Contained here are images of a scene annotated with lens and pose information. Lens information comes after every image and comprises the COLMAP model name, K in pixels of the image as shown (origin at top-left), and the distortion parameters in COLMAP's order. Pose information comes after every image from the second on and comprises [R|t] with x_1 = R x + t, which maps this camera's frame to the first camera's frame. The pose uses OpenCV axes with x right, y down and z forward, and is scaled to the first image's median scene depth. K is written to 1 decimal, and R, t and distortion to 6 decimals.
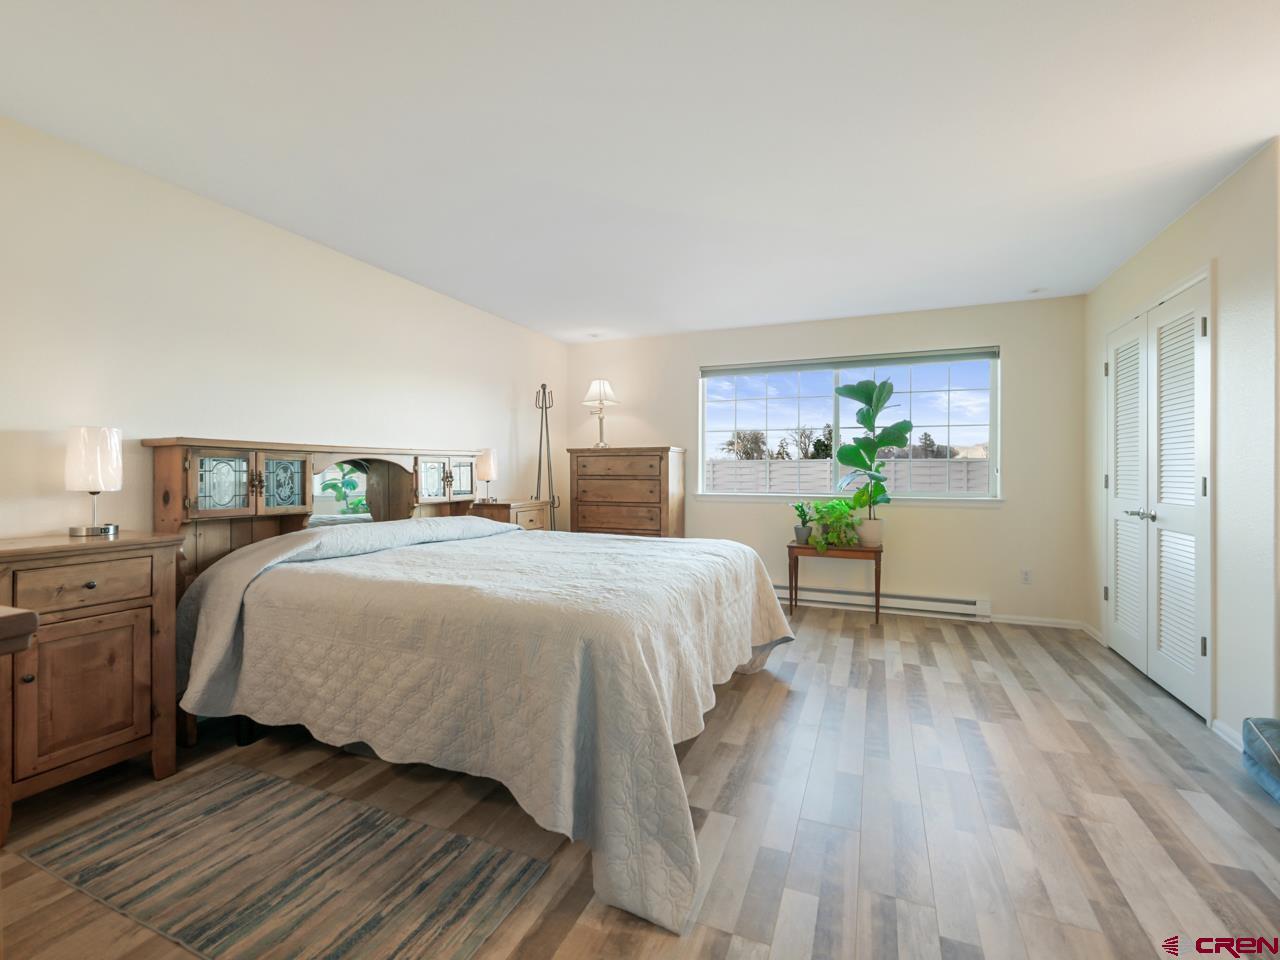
lens RADIAL K [[575.9, 0, 639.3], [0, 575.9, 463.5], [0, 0, 1]] dist [-0.001020, -0.000204]
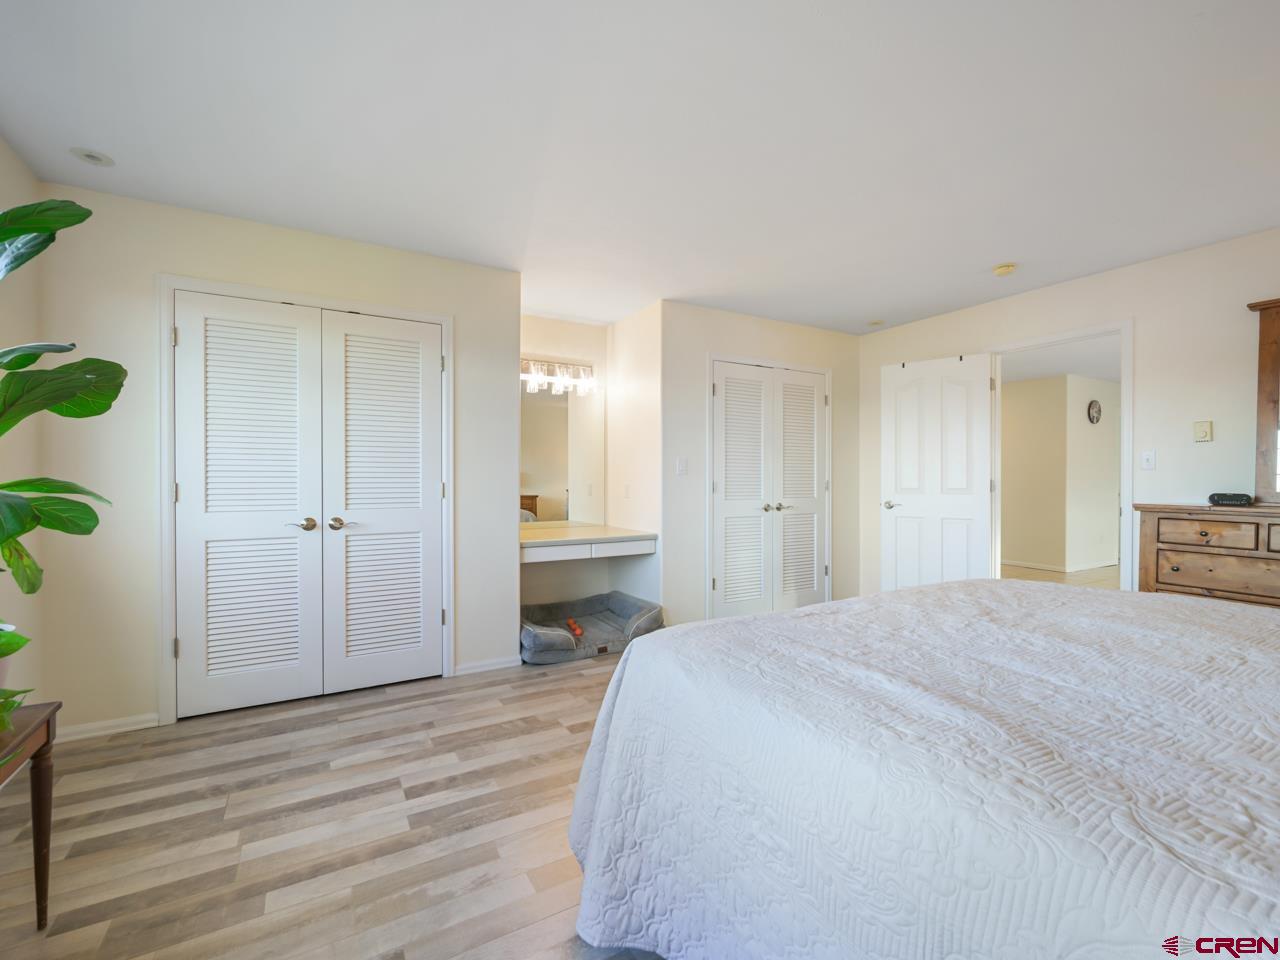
lens RADIAL K [[575.9, 0, 639.3], [0, 575.9, 463.5], [0, 0, 1]] dist [-0.001020, -0.000204]
pose [[-0.801068, 0.023962, 0.598093, -0.098595], [0.000991, 0.999250, -0.038707, 0.027518], [-0.598572, -0.030414, -0.800491, 1.421823]]
